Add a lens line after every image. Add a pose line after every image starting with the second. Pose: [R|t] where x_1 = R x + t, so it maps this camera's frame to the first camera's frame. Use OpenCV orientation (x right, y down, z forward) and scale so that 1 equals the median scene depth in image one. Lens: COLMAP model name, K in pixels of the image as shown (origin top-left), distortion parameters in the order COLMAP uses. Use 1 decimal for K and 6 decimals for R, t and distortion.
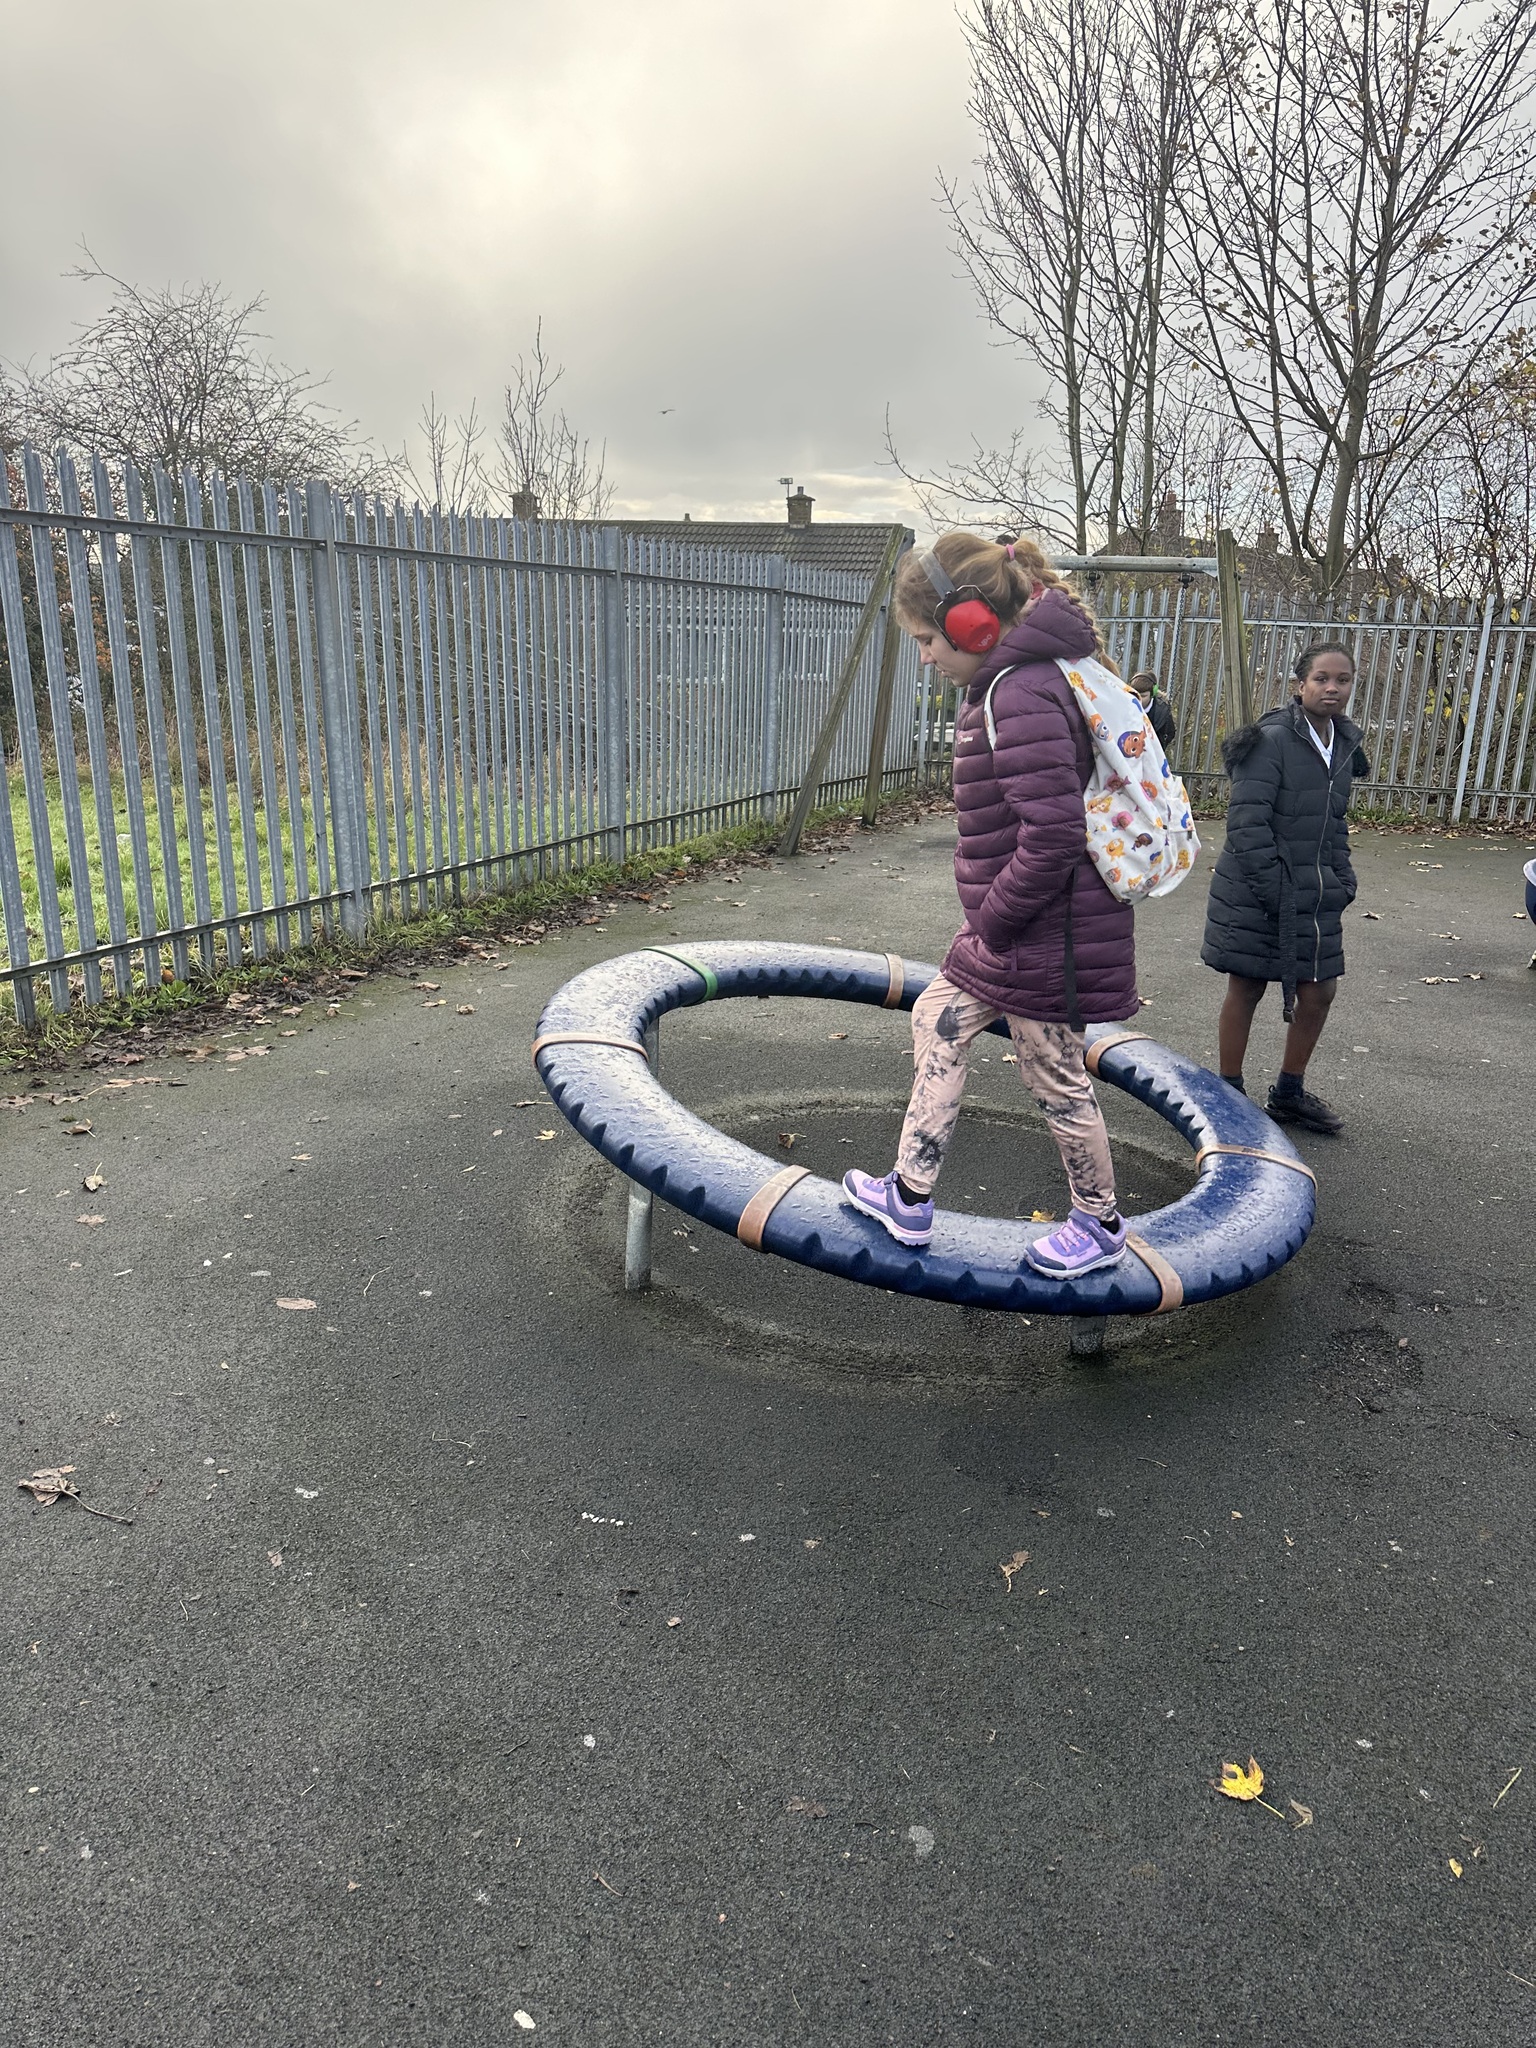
lens RADIAL K [[1452.9, 0, 783.3], [0, 1452.9, 1025.3], [0, 0, 1]] dist [0.057836, -0.078656]
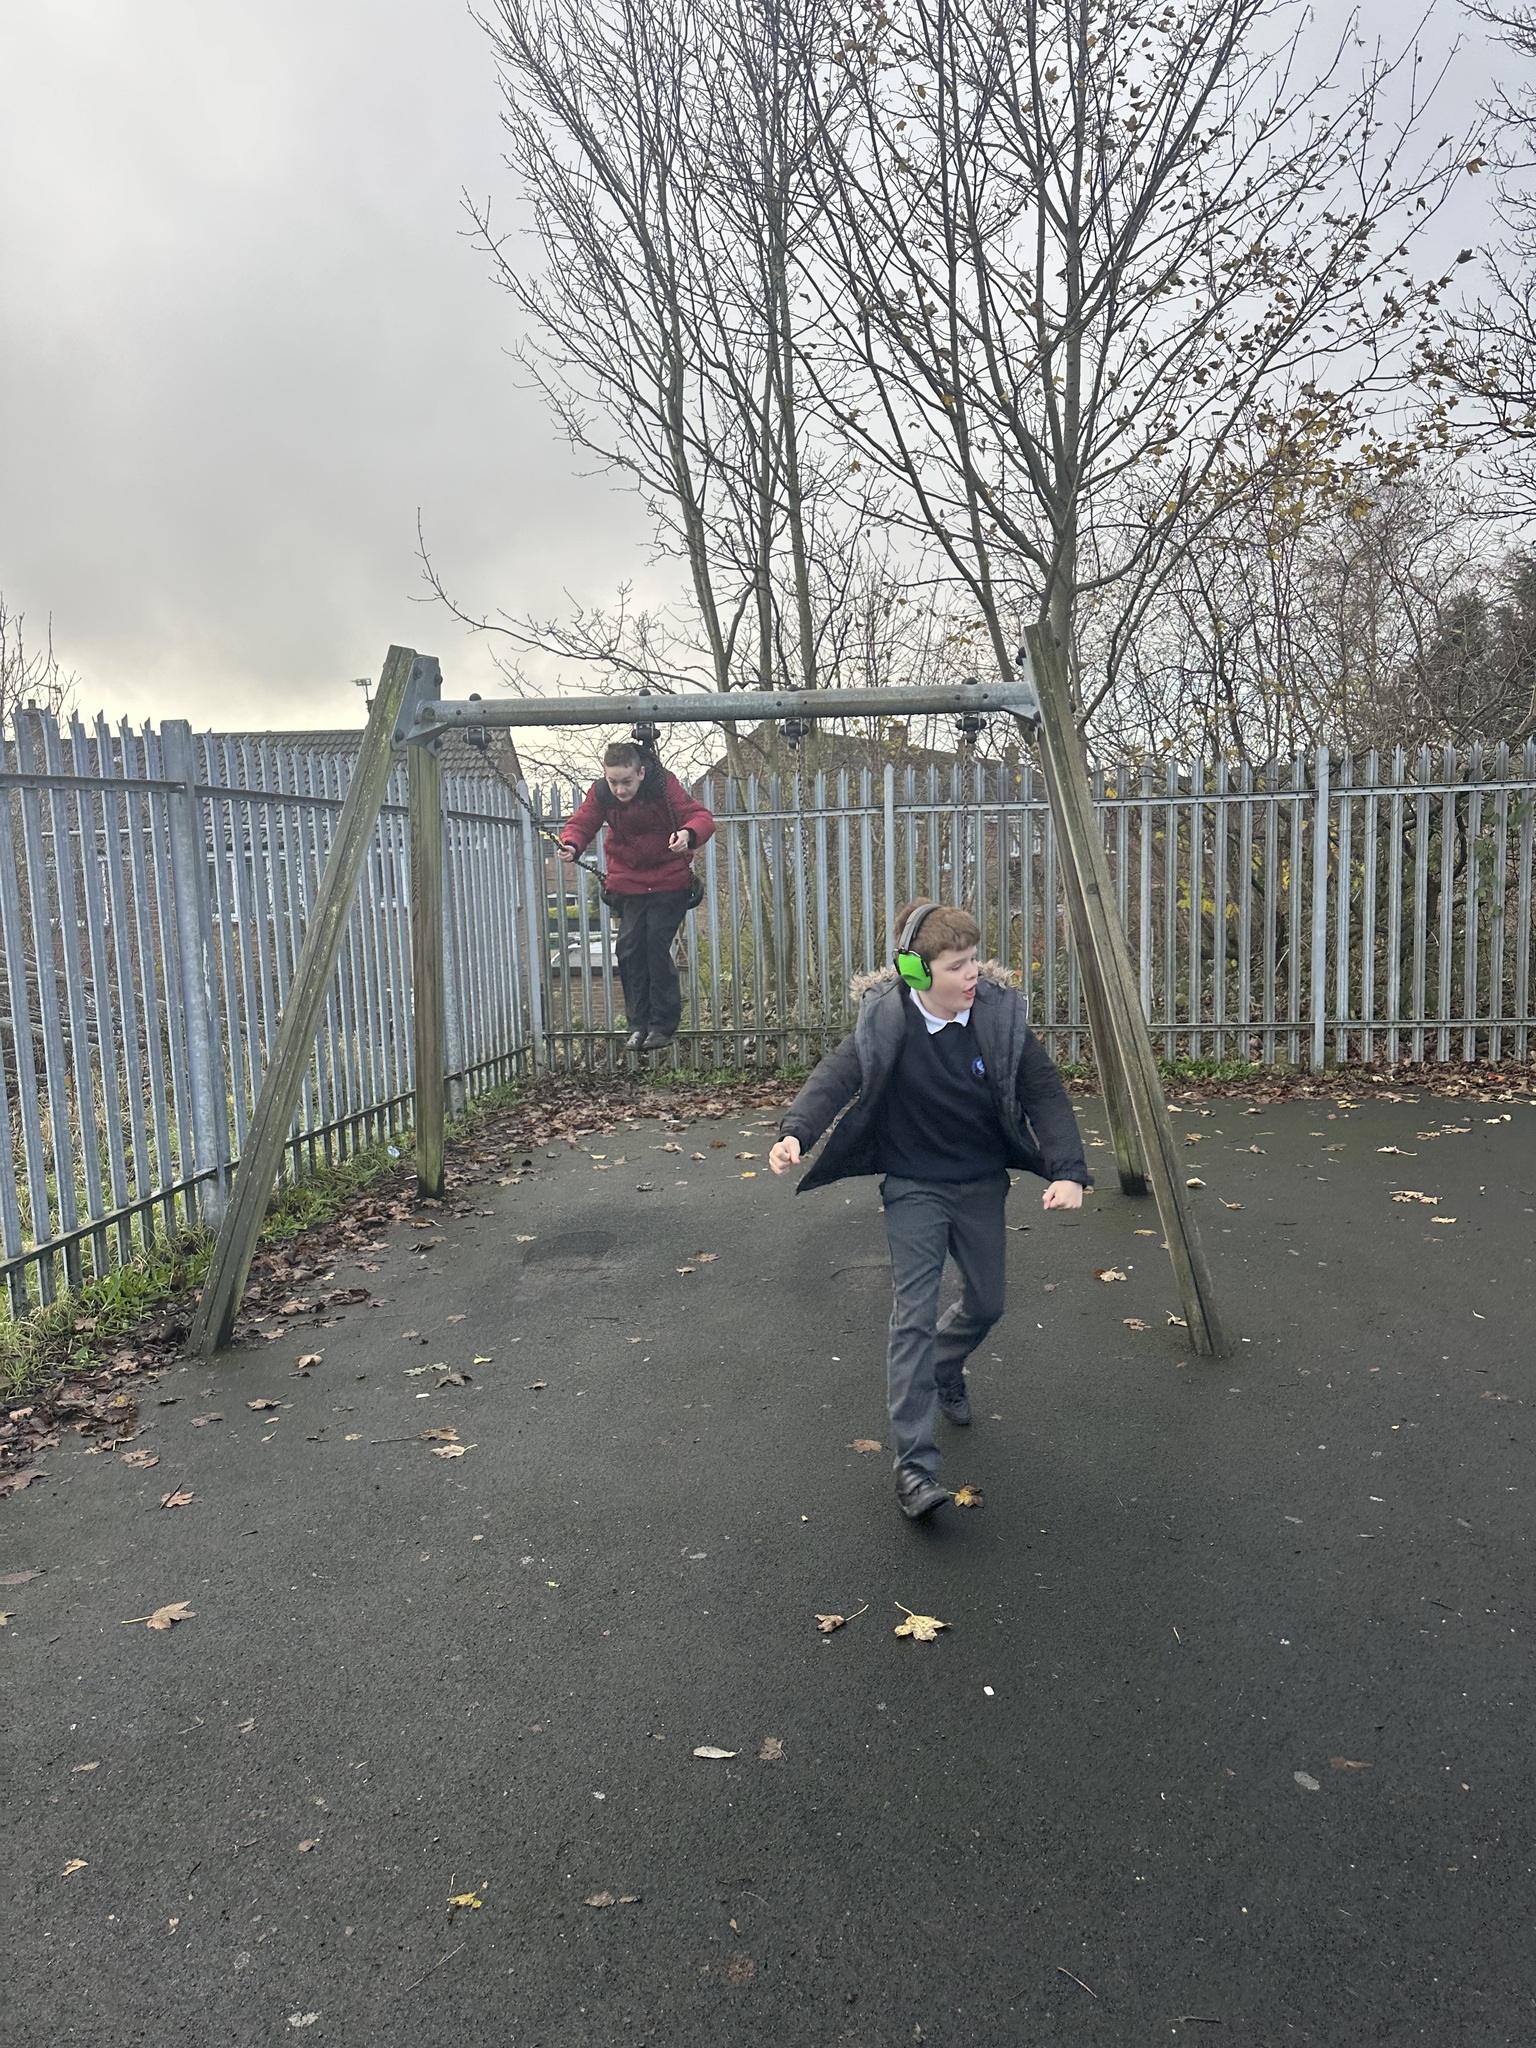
lens RADIAL K [[1477.3, 0, 815.7], [0, 1477.3, 1023.0], [0, 0, 1]] dist [0.168325, -0.196577]
pose [[0.963825, -0.091728, 0.250254, 0.049669], [0.125924, 0.984232, -0.124223, -0.090013], [-0.234913, 0.151242, 0.960178, 0.331230]]
